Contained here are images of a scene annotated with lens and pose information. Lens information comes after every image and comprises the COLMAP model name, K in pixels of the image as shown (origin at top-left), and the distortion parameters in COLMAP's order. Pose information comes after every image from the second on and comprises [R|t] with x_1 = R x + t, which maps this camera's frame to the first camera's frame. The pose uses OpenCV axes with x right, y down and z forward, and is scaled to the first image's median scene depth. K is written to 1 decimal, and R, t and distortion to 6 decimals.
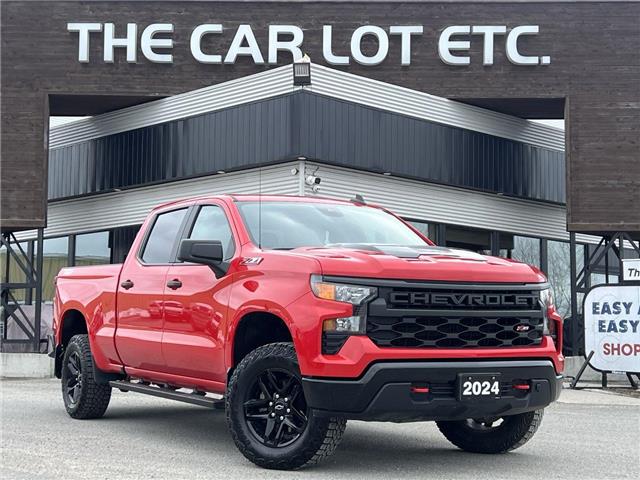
lens RADIAL K [[1048.6, 0, 320.0], [0, 1048.6, 240.0], [0, 0, 1]] dist [0.024774, 0.046506]
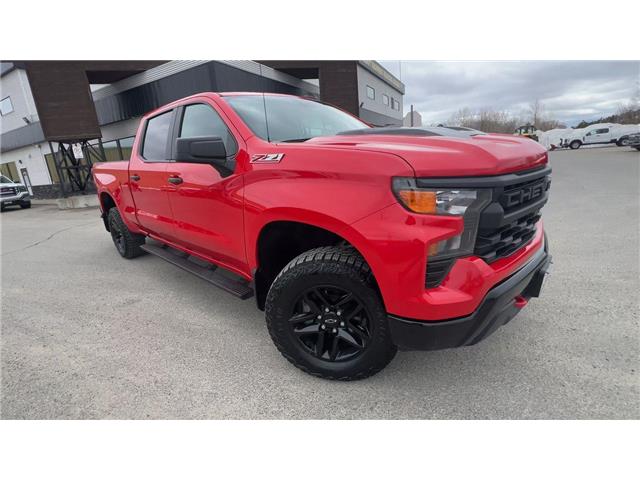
lens RADIAL K [[320.1, 0, 320.0], [0, 320.1, 240.0], [0, 0, 1]] dist [0.000107, 0.000154]
pose [[0.954515, -0.156448, 0.253822, -0.106124], [0.066777, 0.941828, 0.329394, -0.000945], [-0.290590, -0.297461, 0.909436, 0.753694]]
